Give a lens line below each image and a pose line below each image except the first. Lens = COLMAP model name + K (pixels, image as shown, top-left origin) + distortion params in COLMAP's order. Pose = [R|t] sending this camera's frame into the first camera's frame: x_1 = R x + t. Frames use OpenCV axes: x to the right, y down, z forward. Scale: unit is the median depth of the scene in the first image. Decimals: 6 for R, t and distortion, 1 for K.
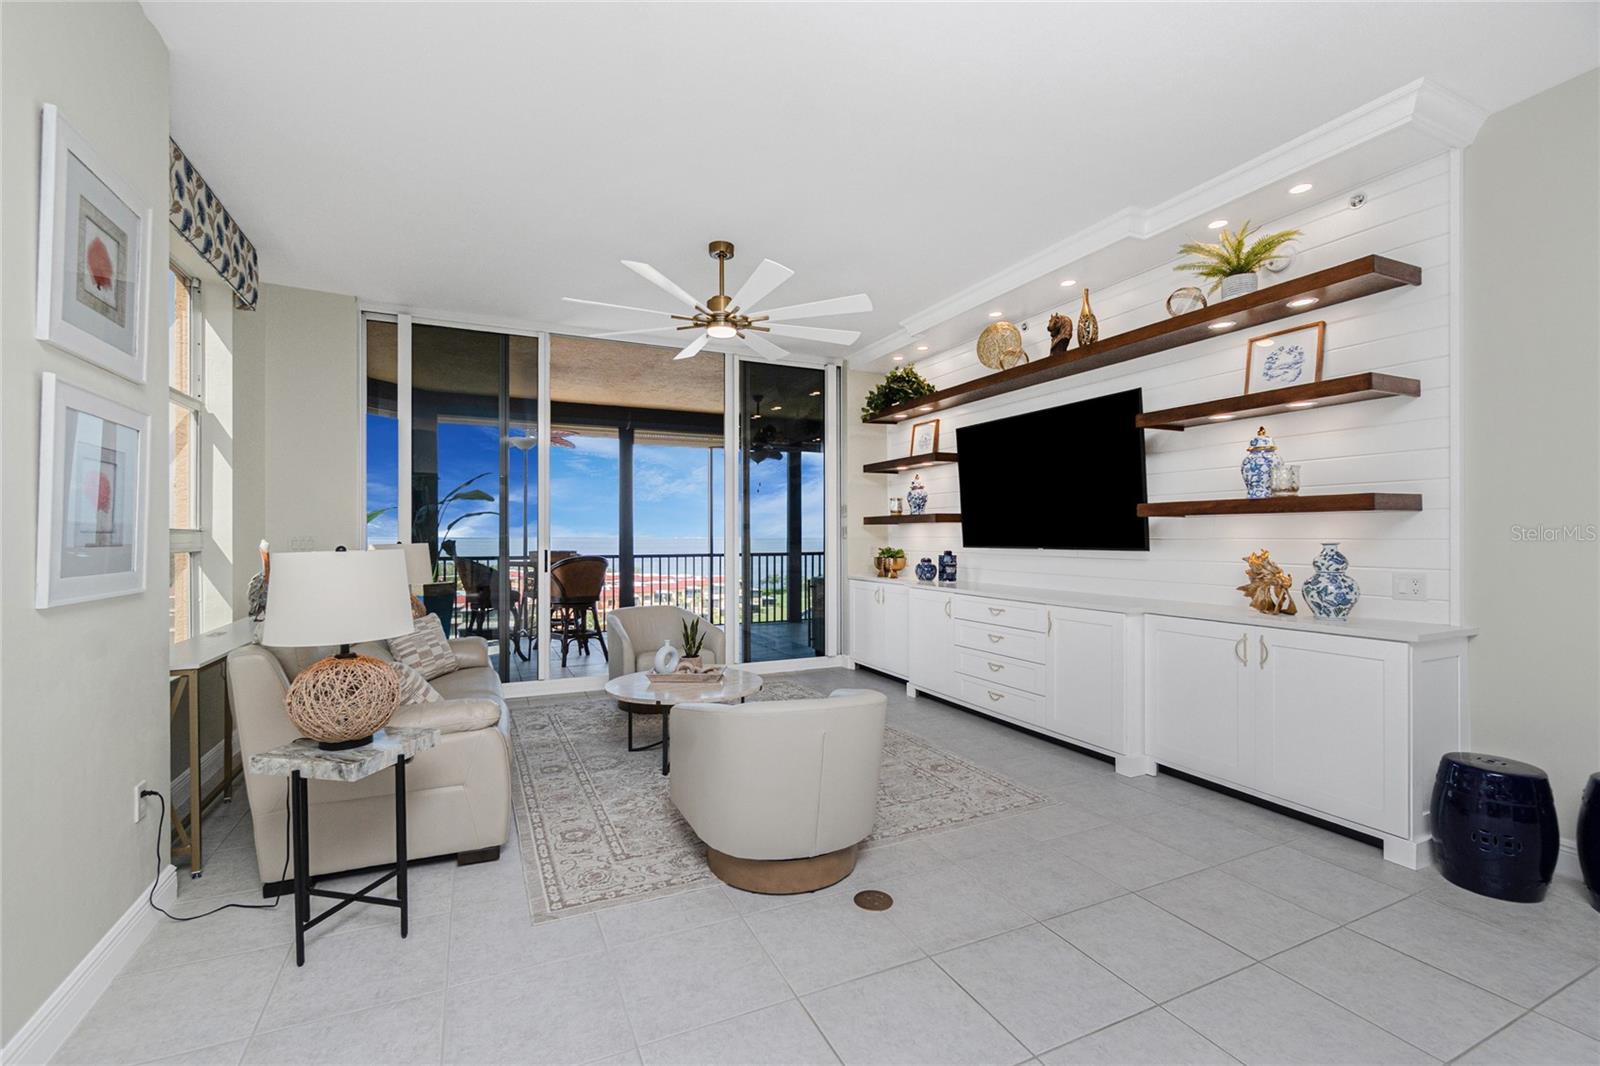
lens RADIAL K [[688.6, 0, 796.2], [0, 688.6, 535.7], [0, 0, 1]] dist [-0.004694, 0.000748]
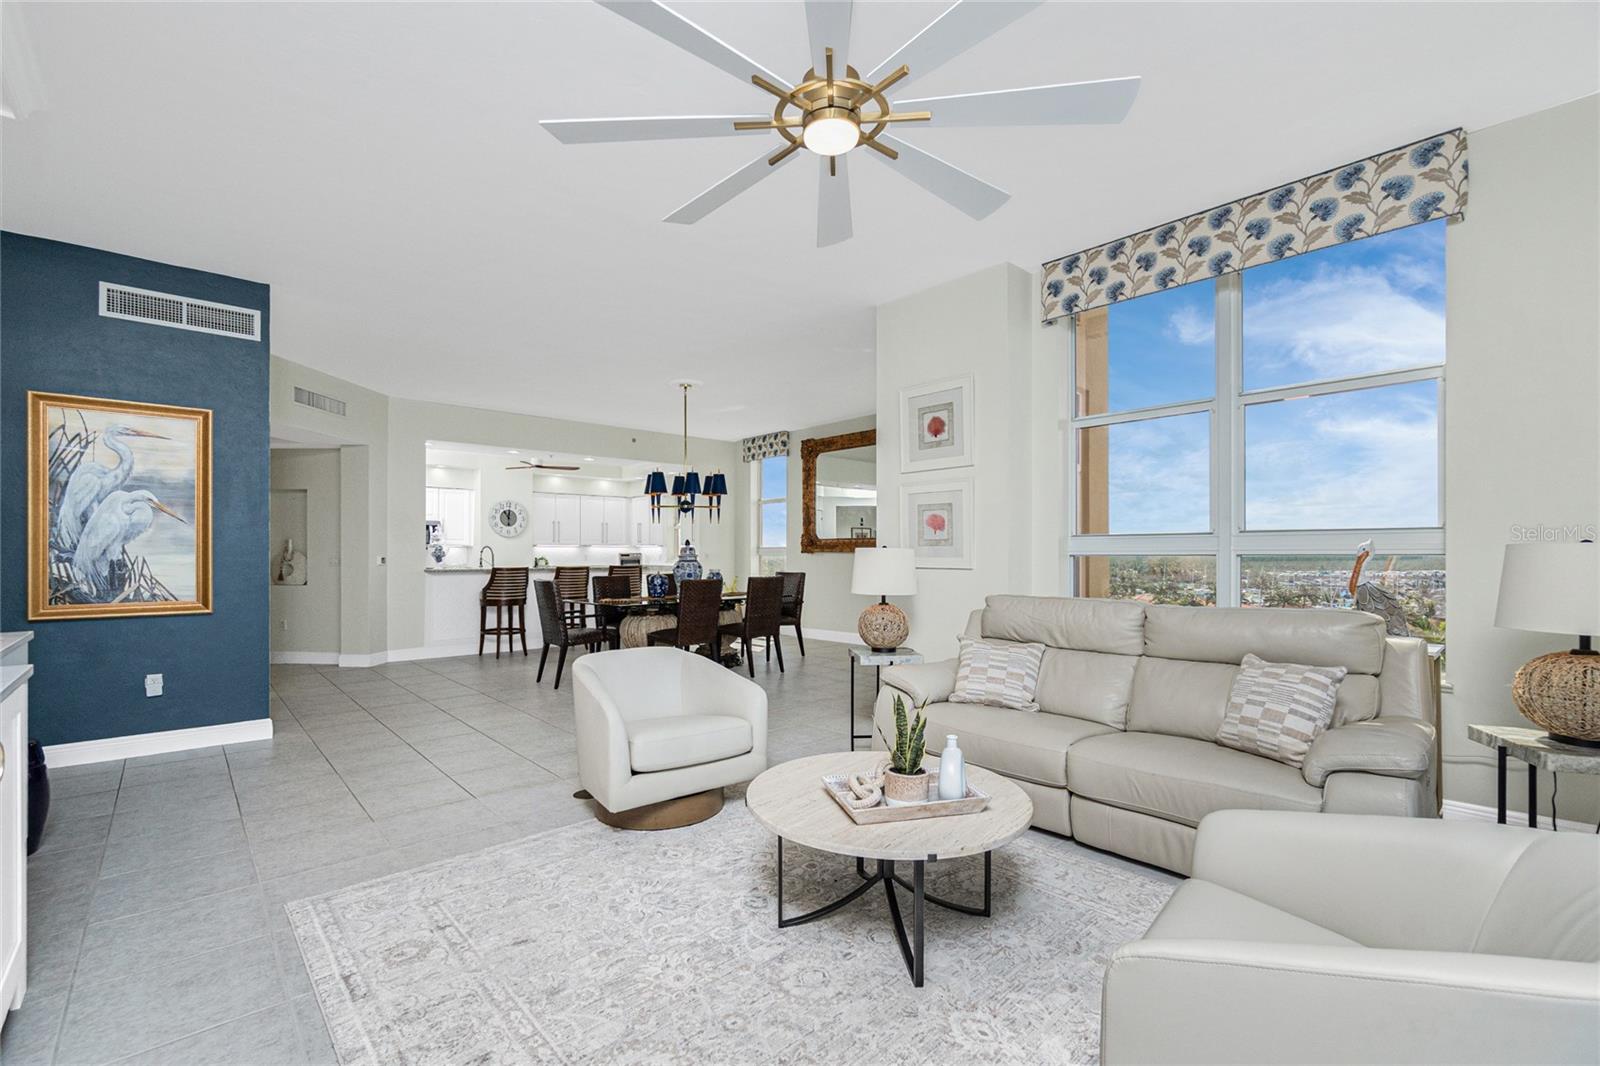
lens RADIAL K [[693.2, 0, 794.5], [0, 693.2, 554.5], [0, 0, 1]] dist [-0.000081, 0.000017]
pose [[-0.955234, 0.002741, -0.295838, 0.054977], [0.002384, 0.999996, 0.001568, 0.013854], [0.295841, 0.000792, -0.955237, 1.096519]]
